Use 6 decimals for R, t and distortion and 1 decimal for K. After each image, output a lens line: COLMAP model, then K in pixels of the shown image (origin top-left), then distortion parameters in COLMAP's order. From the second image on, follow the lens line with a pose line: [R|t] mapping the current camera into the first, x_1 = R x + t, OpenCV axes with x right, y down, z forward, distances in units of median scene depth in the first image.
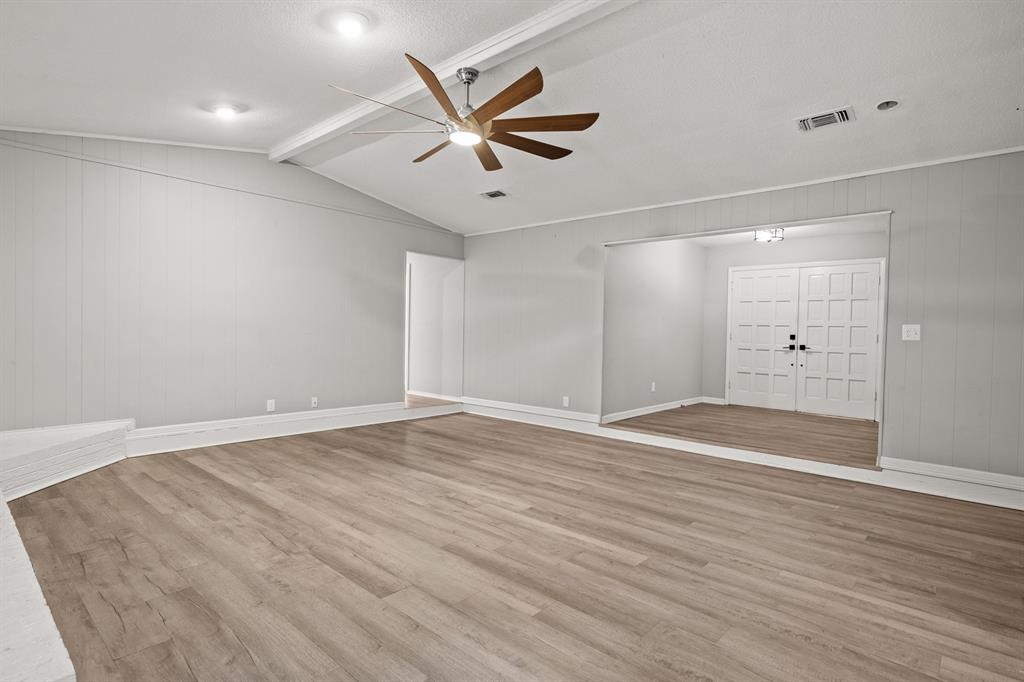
lens RADIAL K [[523.1, 0, 514.1], [0, 523.1, 340.6], [0, 0, 1]] dist [-0.000450, 0.000821]
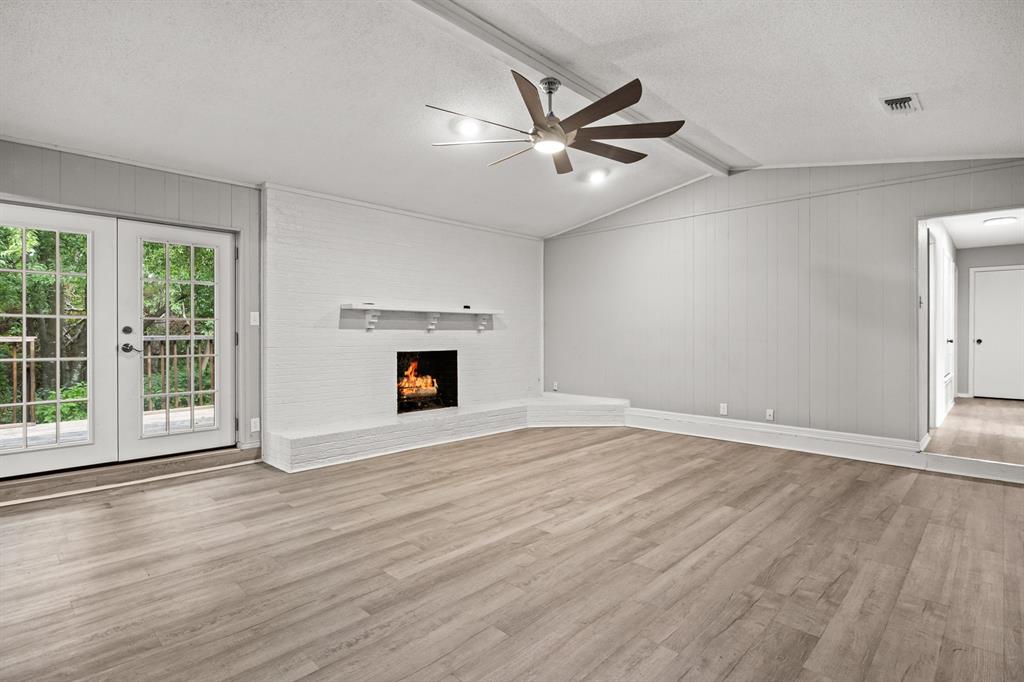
lens RADIAL K [[511.8, 0, 514.3], [0, 511.8, 330.0], [0, 0, 1]] dist [-0.005261, 0.000908]
pose [[-0.031088, -0.025575, -0.999189, 0.907756], [-0.018998, 0.999507, -0.024993, -0.000765], [0.999336, 0.018206, -0.031558, 0.964298]]
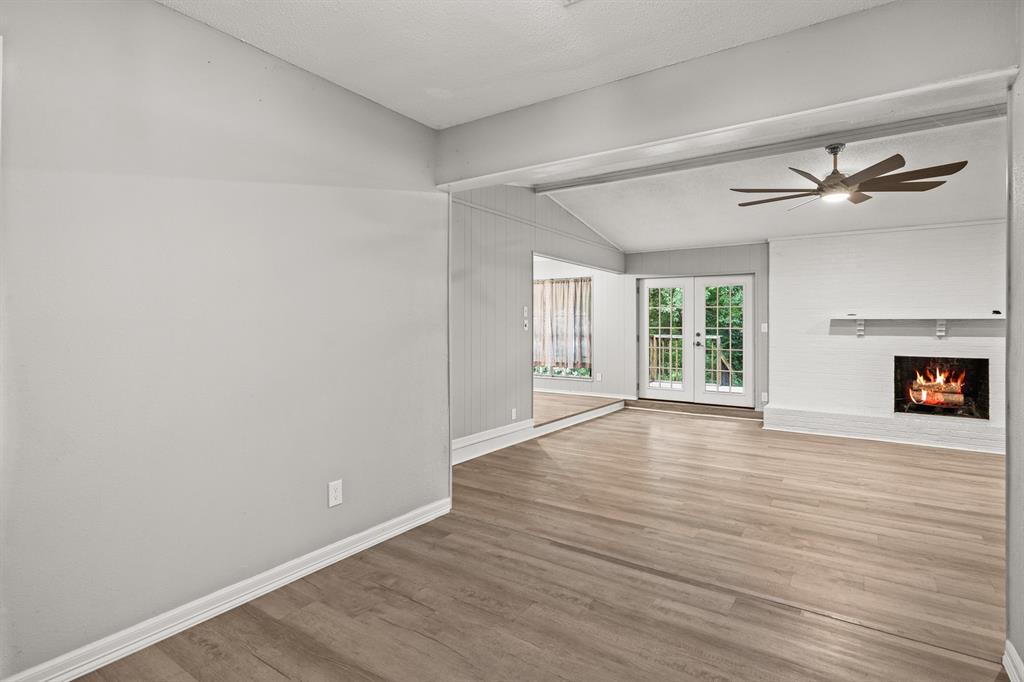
lens RADIAL K [[511.8, 0, 514.3], [0, 511.8, 330.0], [0, 0, 1]] dist [-0.005261, 0.000908]
pose [[-0.991175, -0.022474, -0.130640, 0.855340], [-0.025566, 0.999430, 0.022036, -0.061708], [0.130071, 0.025181, -0.991185, 2.148552]]
